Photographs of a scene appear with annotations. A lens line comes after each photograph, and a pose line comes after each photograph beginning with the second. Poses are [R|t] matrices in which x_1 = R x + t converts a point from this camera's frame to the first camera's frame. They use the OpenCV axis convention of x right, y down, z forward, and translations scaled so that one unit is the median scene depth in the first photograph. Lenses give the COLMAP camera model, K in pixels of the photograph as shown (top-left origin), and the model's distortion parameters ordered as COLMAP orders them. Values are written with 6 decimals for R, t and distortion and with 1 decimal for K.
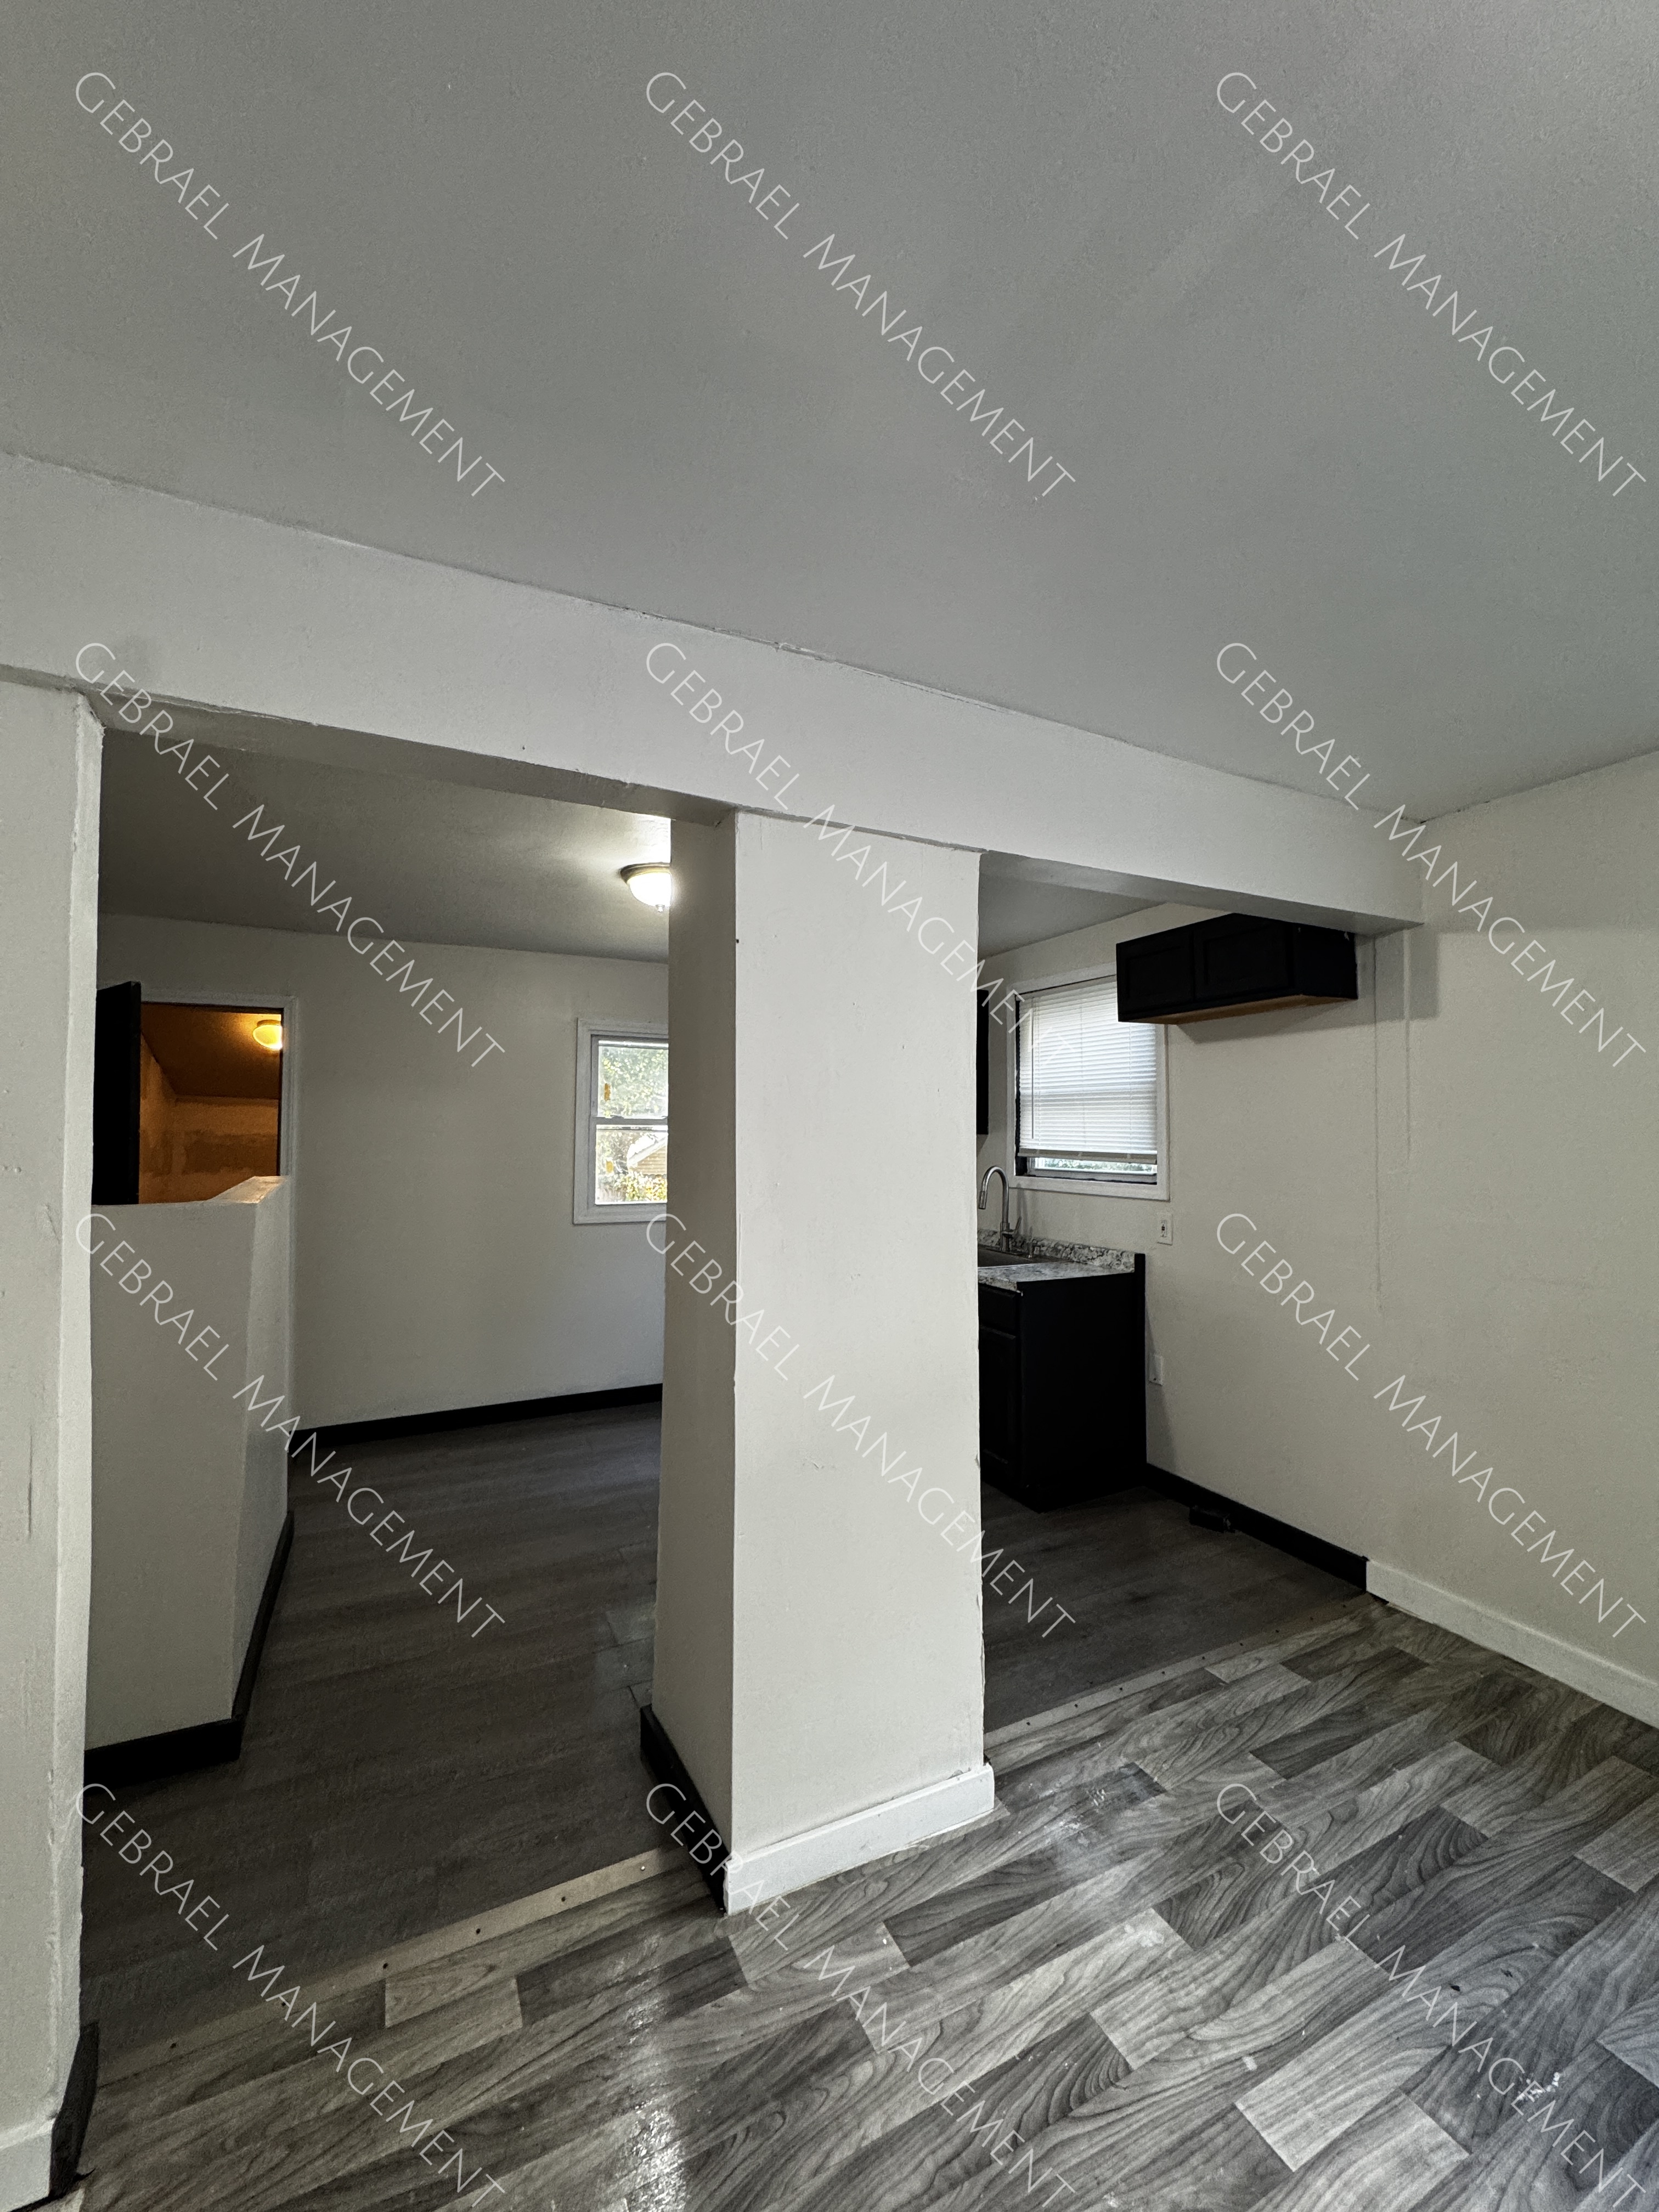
lens RADIAL K [[877.0, 0, 829.0], [0, 877.0, 1108.2], [0, 0, 1]] dist [-0.004340, 0.000016]
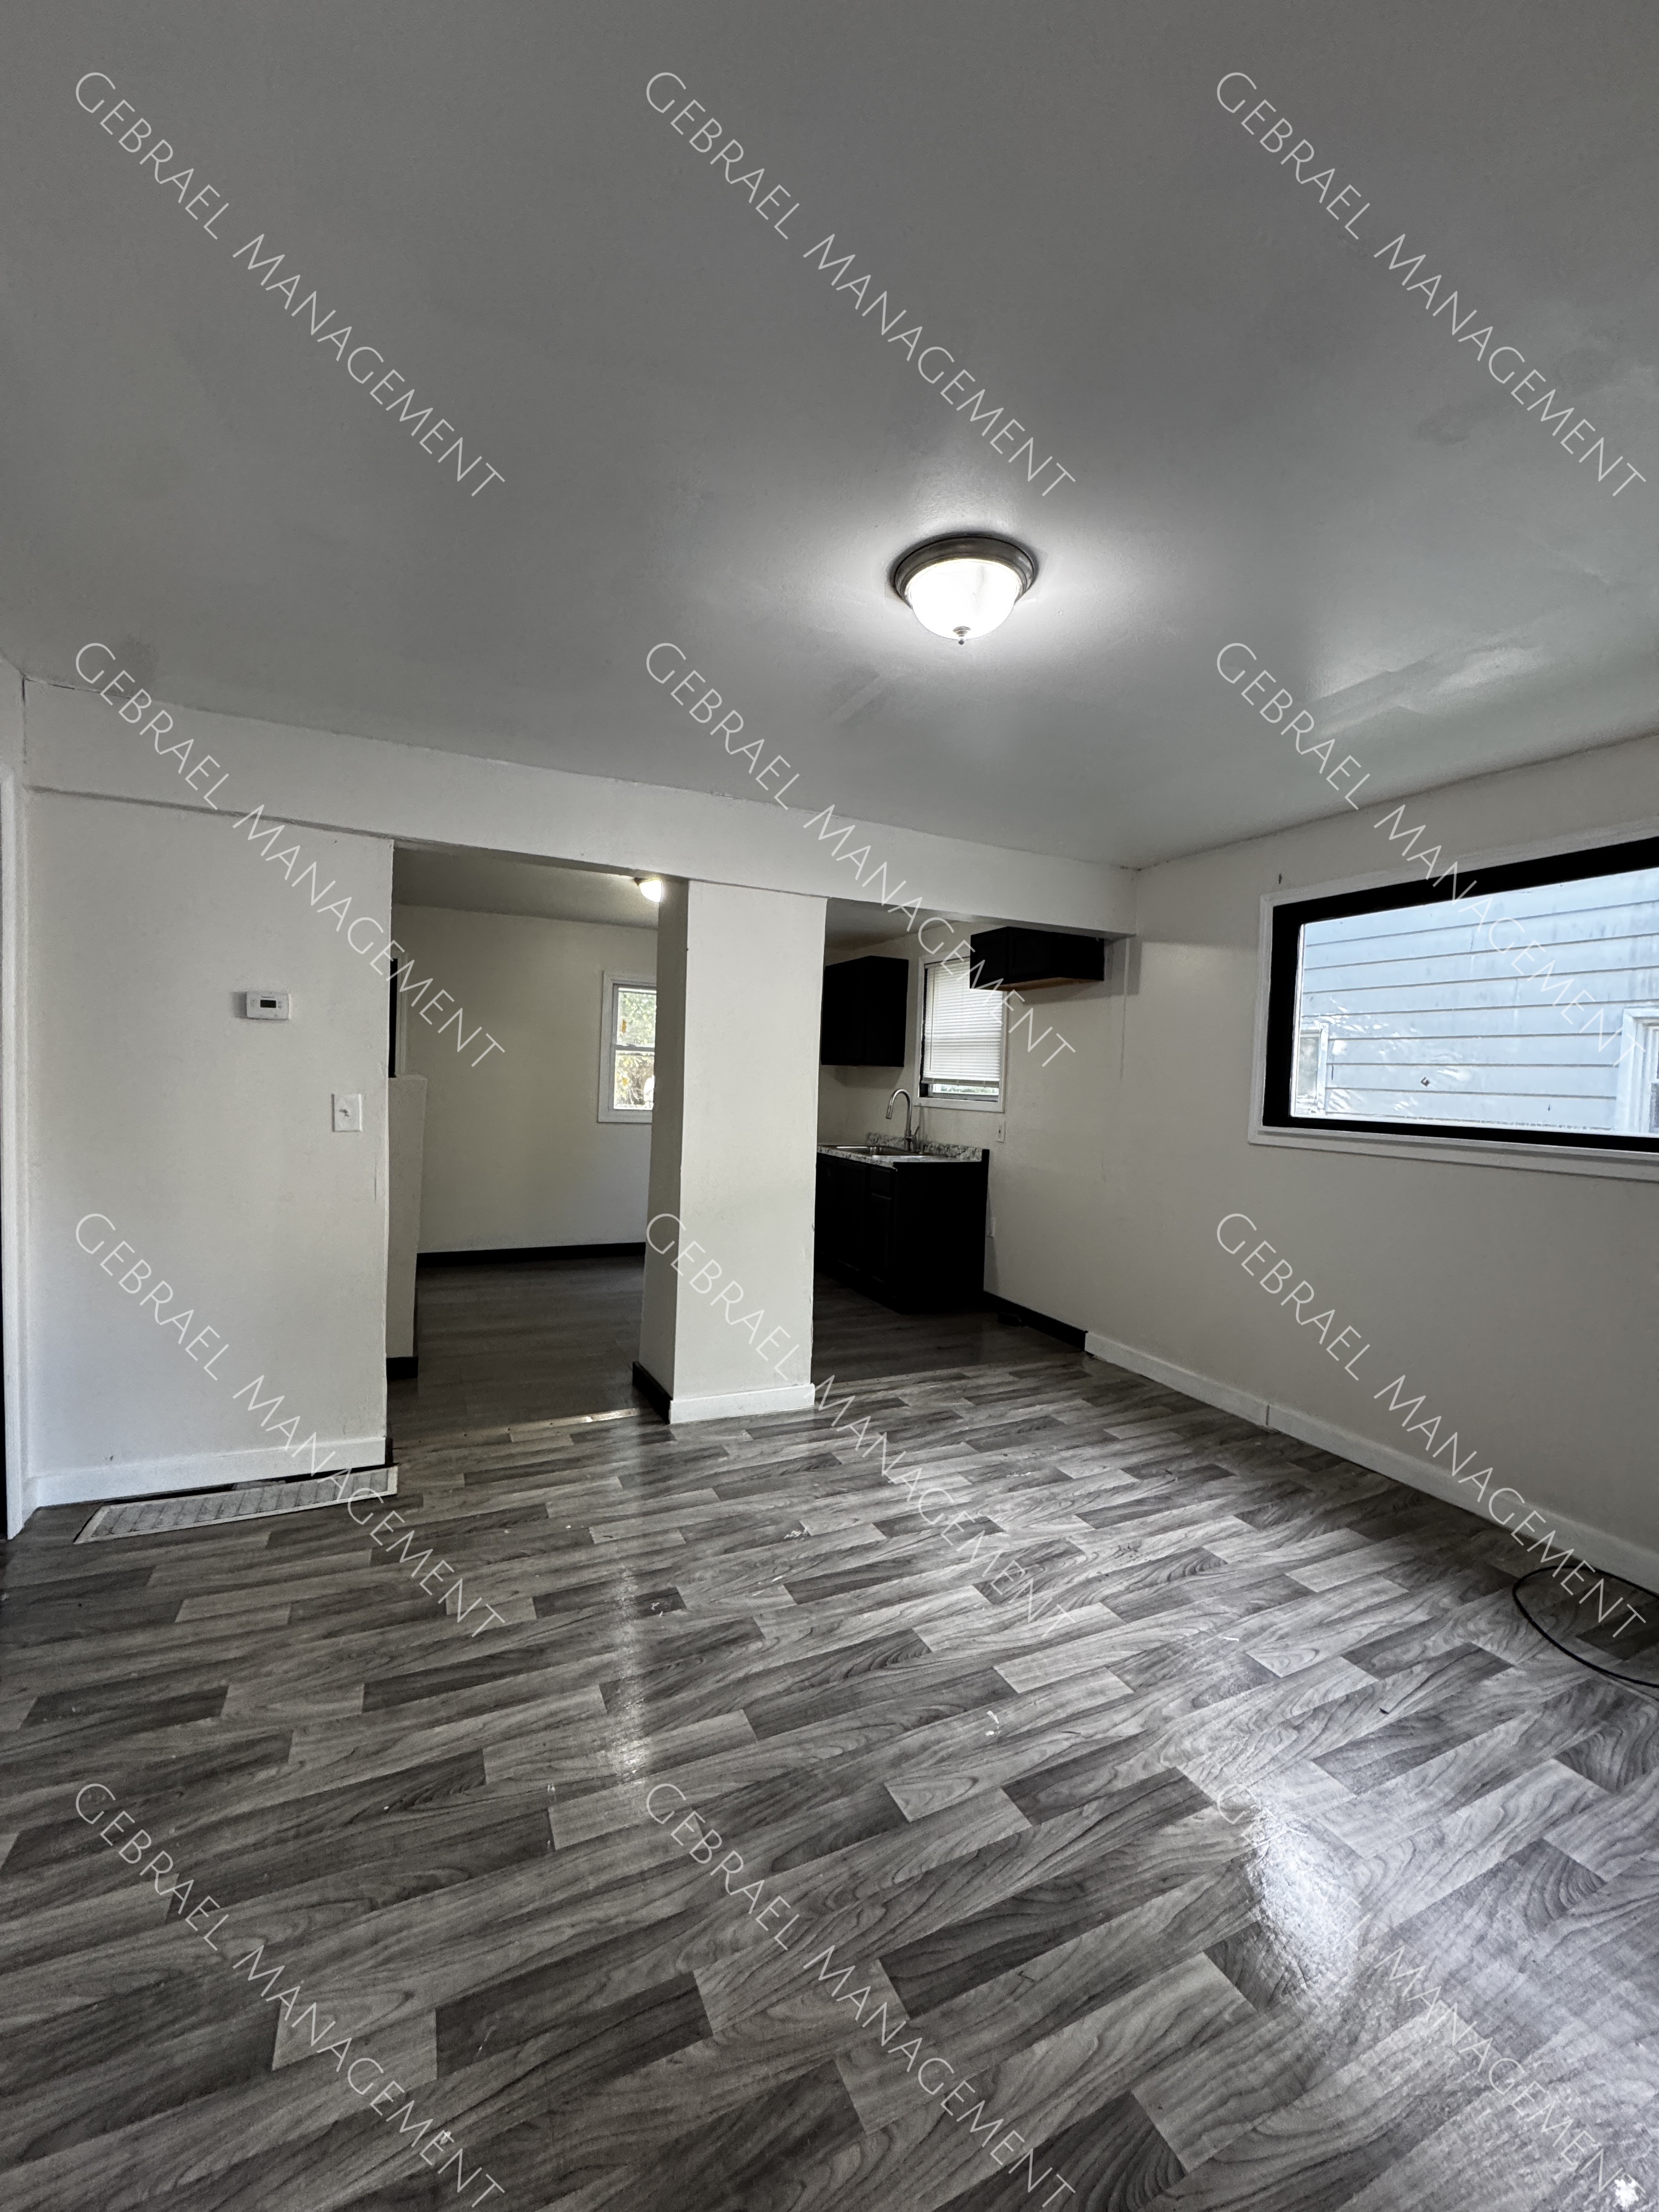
lens RADIAL K [[883.3, 0, 829.5], [0, 883.3, 1106.0], [0, 0, 1]] dist [-0.002640, 0.000421]
pose [[0.999191, 0.034252, -0.021091, 0.167929], [-0.032930, 0.997647, 0.060127, 0.020412], [0.023101, -0.059384, 0.997968, -0.624606]]
